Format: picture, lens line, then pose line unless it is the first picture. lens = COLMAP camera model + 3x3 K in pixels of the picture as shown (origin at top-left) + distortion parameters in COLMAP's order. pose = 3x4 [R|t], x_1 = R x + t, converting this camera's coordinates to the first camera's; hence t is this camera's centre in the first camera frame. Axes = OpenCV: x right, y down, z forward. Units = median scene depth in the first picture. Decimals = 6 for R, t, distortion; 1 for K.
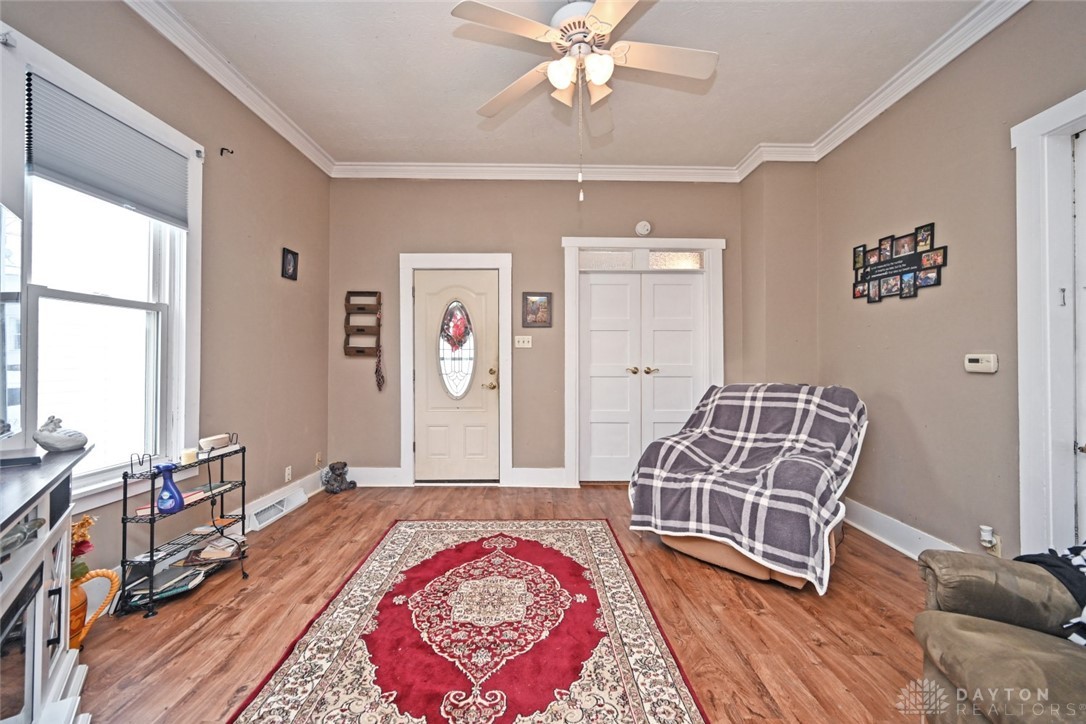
lens RADIAL K [[431.1, 0, 545.4], [0, 431.1, 359.0], [0, 0, 1]] dist [-0.000643, 0.000195]
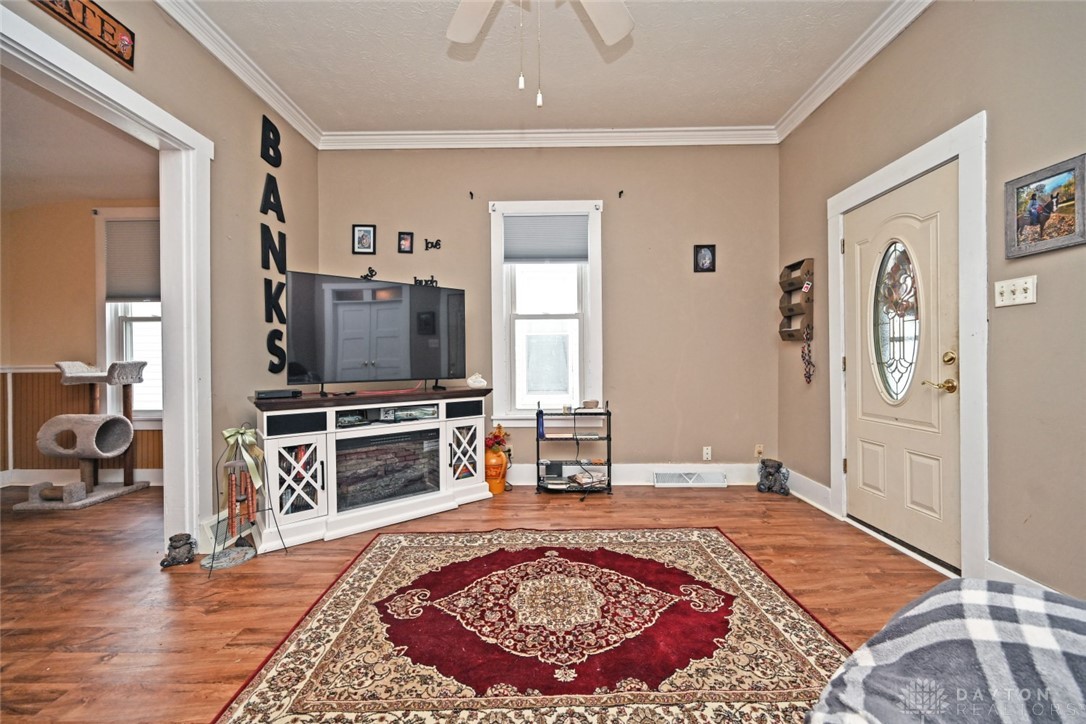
lens RADIAL K [[428.9, 0, 543.0], [0, 428.9, 362.0], [0, 0, 1]] dist [-0.001604, -0.000440]
pose [[-0.018646, 0.003079, -0.999821, 0.643112], [0.010450, 0.999941, 0.002884, 0.042429], [0.999772, -0.010395, -0.018677, 0.821337]]
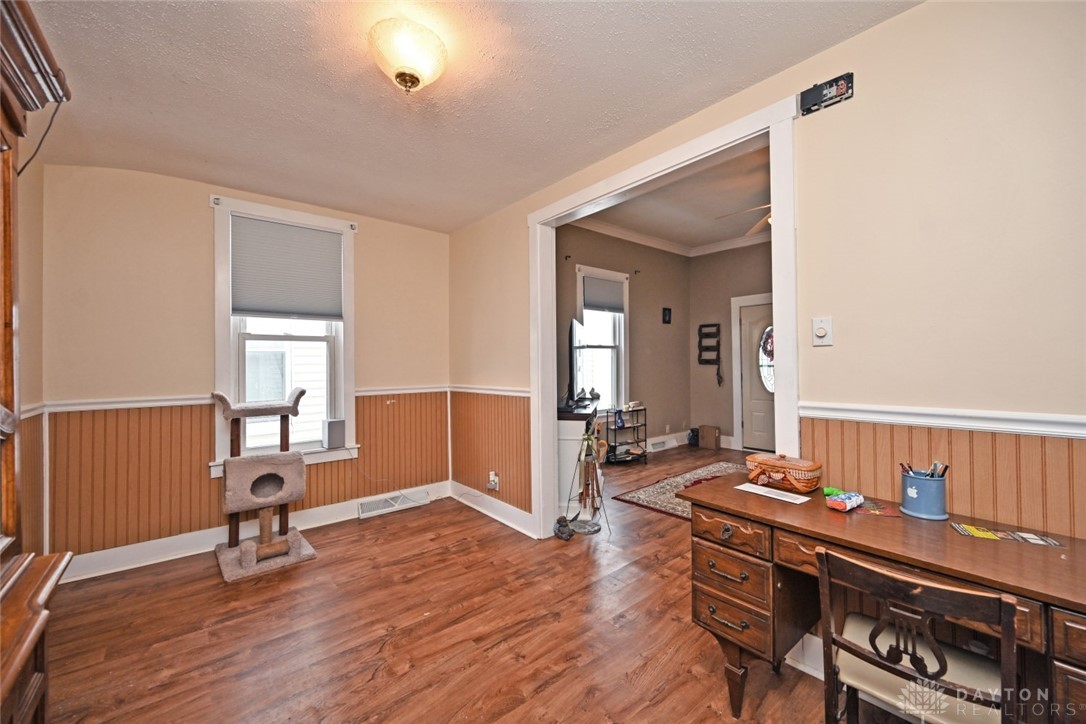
lens RADIAL K [[431.1, 0, 545.4], [0, 431.1, 359.0], [0, 0, 1]] dist [-0.000643, 0.000195]
pose [[0.644346, -0.012179, -0.764637, 0.647595], [0.013900, 0.999895, -0.004214, -0.043960], [0.764608, -0.007913, 0.644447, -0.794849]]
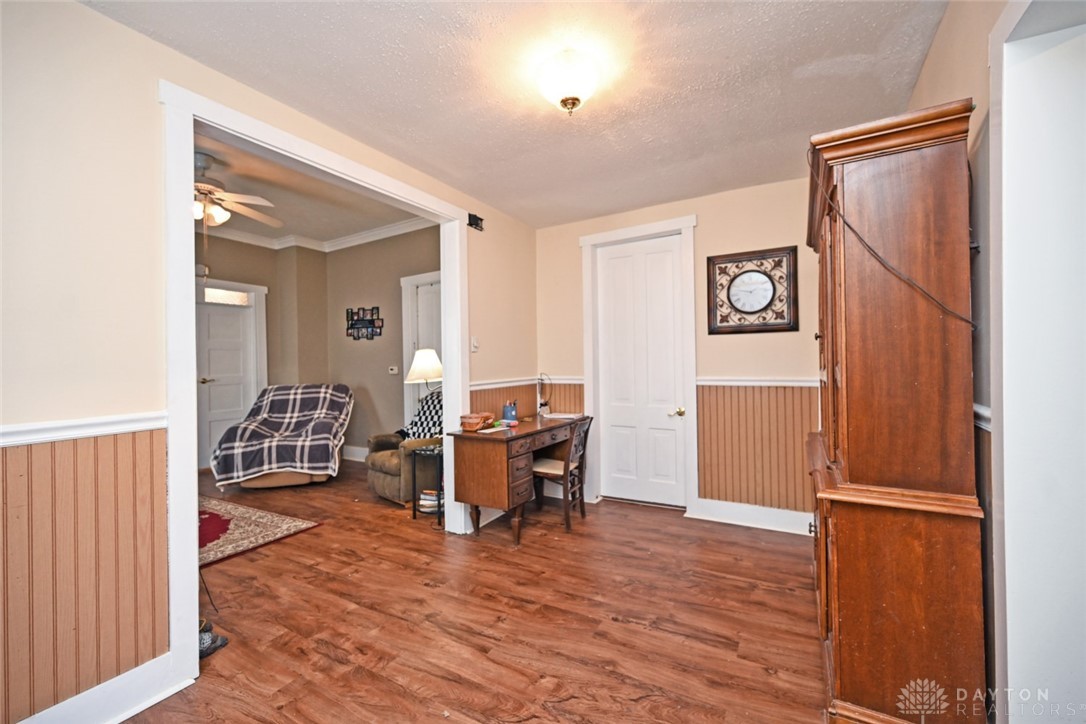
lens RADIAL K [[431.1, 0, 545.4], [0, 431.1, 359.0], [0, 0, 1]] dist [-0.000643, 0.000195]
pose [[0.503557, -0.009566, 0.863909, -0.585178], [0.016421, 0.999864, 0.001500, -0.039265], [-0.863806, 0.013430, 0.503646, -0.856495]]
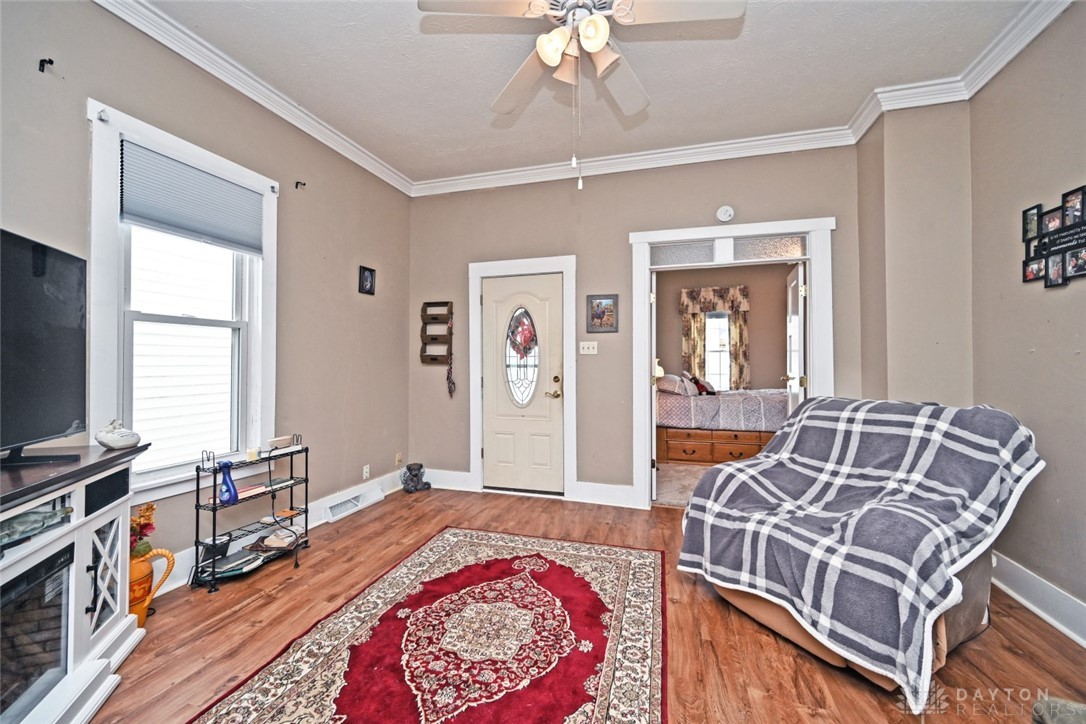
lens RADIAL K [[430.5, 0, 547.0], [0, 430.5, 360.4], [0, 0, 1]] dist [-0.000744, -0.000042]
pose [[0.955303, -0.003556, -0.295609, 0.222813], [0.002556, 0.999990, -0.003772, -0.015357], [0.295619, 0.002848, 0.955302, 0.121685]]
